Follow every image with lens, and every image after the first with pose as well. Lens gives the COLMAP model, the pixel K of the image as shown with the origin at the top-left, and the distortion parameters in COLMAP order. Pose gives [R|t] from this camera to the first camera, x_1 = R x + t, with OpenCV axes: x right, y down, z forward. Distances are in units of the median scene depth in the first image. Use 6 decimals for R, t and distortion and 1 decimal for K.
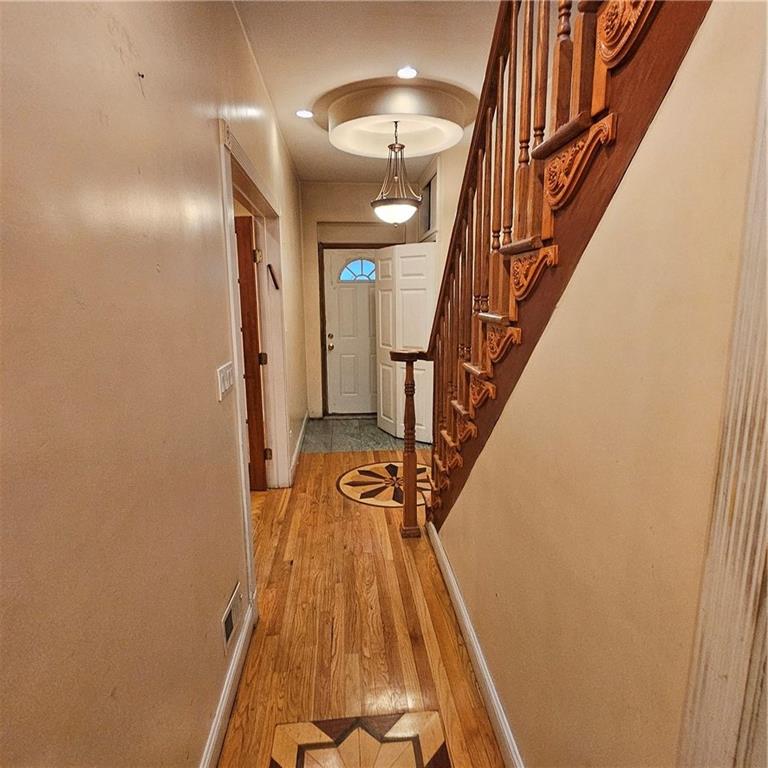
lens RADIAL K [[471.7, 0, 381.0], [0, 471.7, 385.9], [0, 0, 1]] dist [-0.025687, 0.001608]
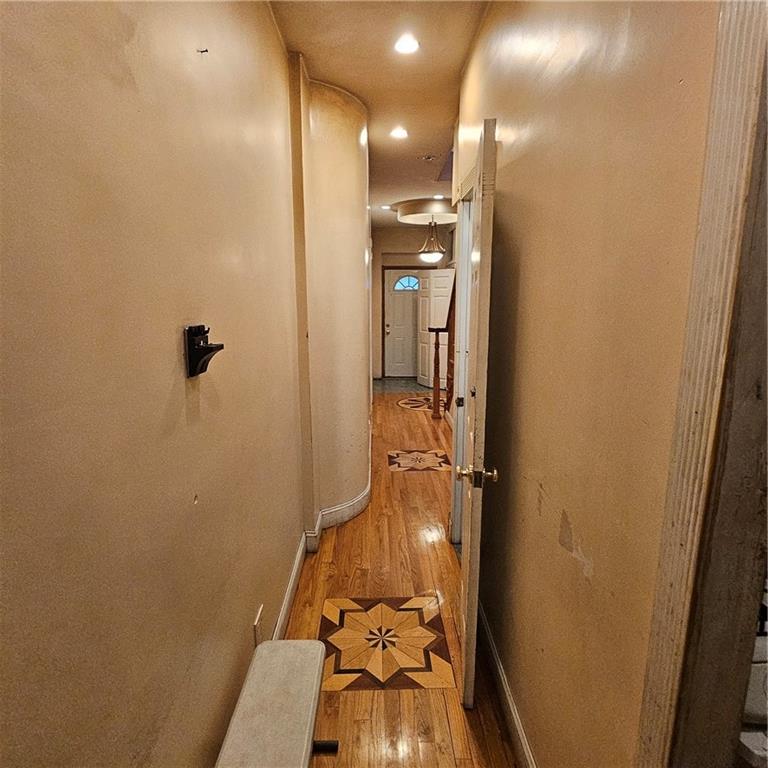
lens RADIAL K [[471.7, 0, 387.4], [0, 471.7, 392.1], [0, 0, 1]] dist [-0.025687, 0.001608]
pose [[0.998421, 0.018453, -0.053048, -0.034390], [-0.017877, 0.999776, 0.011319, 0.147052], [0.053245, -0.010353, 0.998528, -0.847578]]
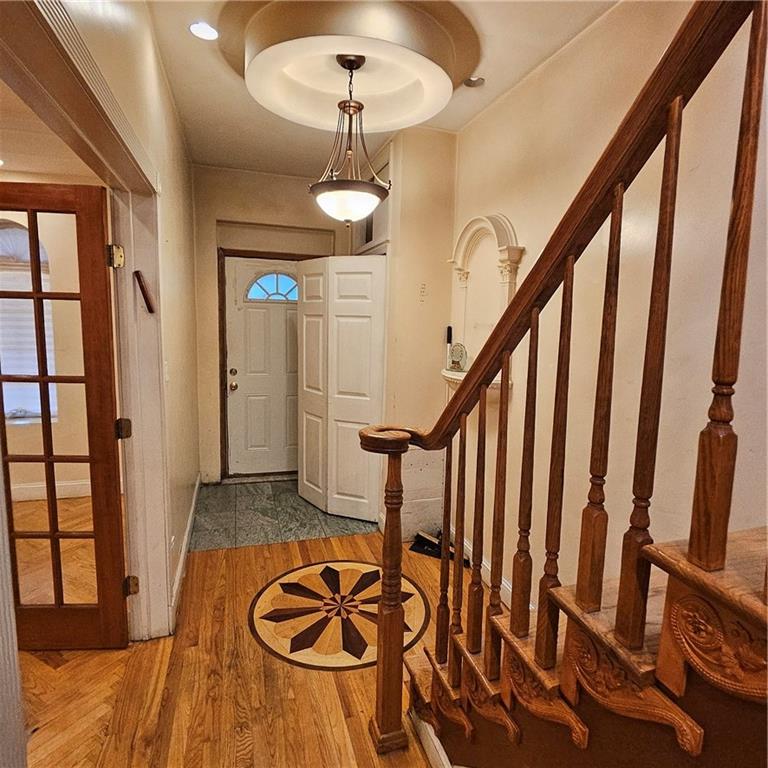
lens RADIAL K [[471.7, 0, 388.2], [0, 471.7, 379.5], [0, 0, 1]] dist [-0.025687, 0.001608]
pose [[0.973518, 0.006059, 0.228529, -0.058785], [0.006015, 0.998624, -0.052102, -0.082655], [-0.228530, 0.052096, 0.972142, 0.334428]]
